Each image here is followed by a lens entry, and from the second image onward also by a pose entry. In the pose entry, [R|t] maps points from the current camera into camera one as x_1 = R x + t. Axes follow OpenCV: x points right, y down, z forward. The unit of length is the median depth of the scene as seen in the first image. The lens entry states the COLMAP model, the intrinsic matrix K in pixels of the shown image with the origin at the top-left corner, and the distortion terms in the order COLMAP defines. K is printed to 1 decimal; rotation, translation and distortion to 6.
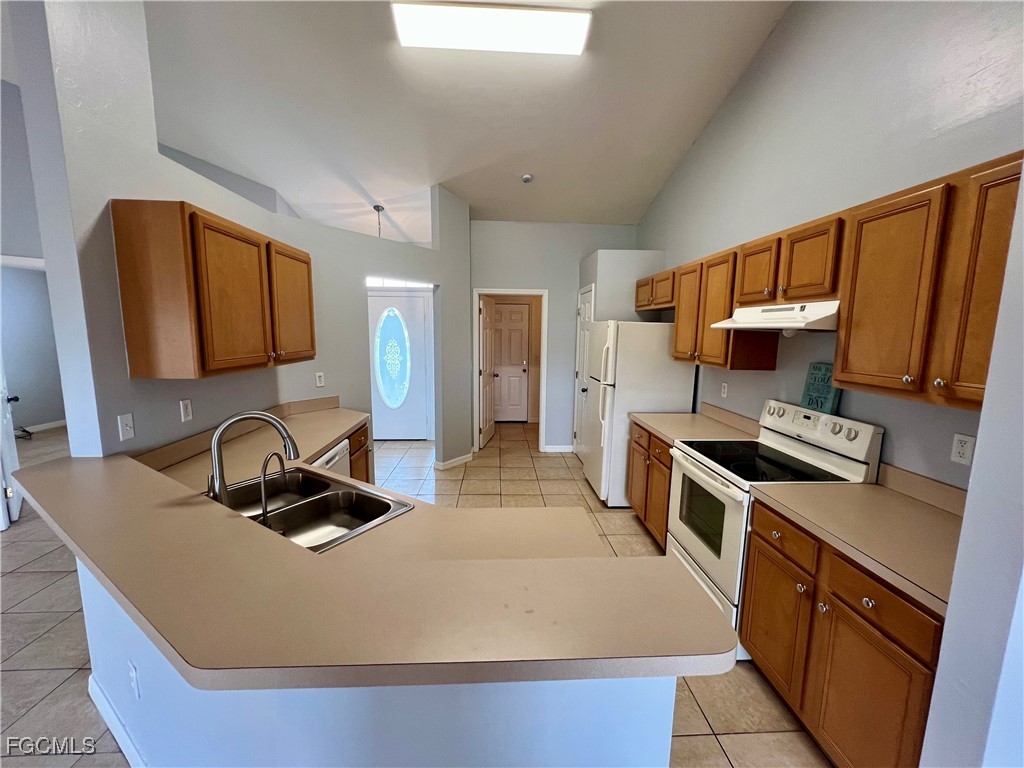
lens RADIAL K [[409.4, 0, 512.0], [0, 409.4, 384.0], [0, 0, 1]] dist [-0.000578, -0.000143]
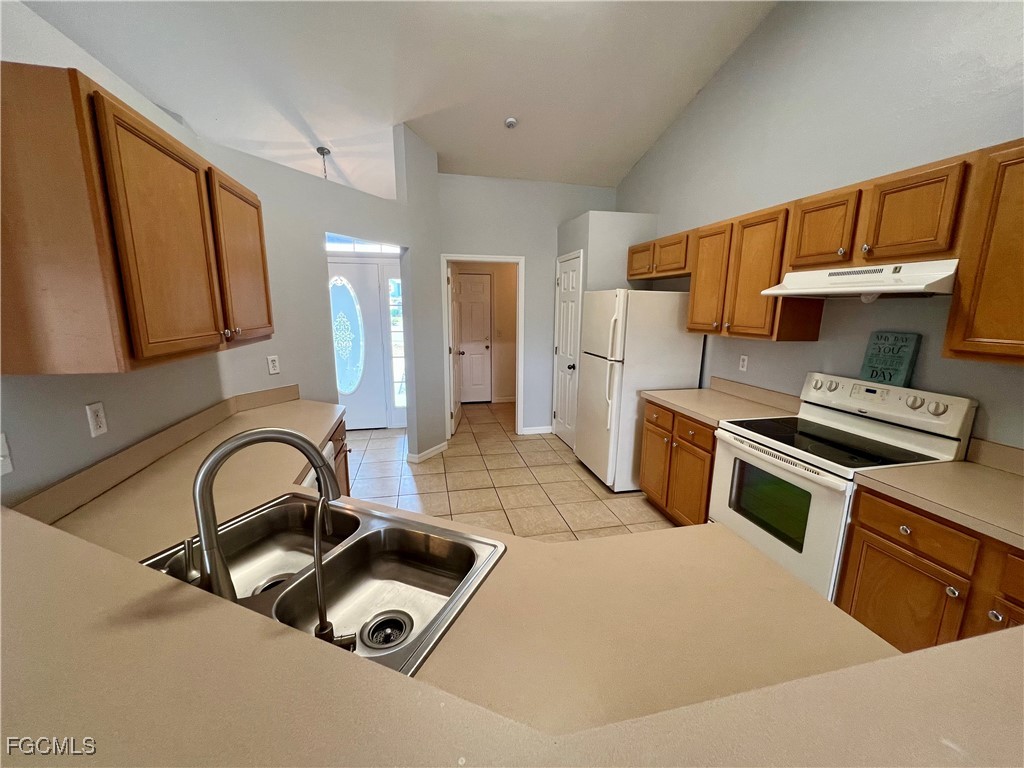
lens RADIAL K [[409.4, 0, 512.0], [0, 409.4, 384.0], [0, 0, 1]] dist [-0.000578, -0.000143]
pose [[0.984445, -0.038051, 0.171523, -0.196222], [0.027891, 0.997732, 0.061260, -0.011547], [-0.173465, -0.055523, 0.983274, 0.188142]]
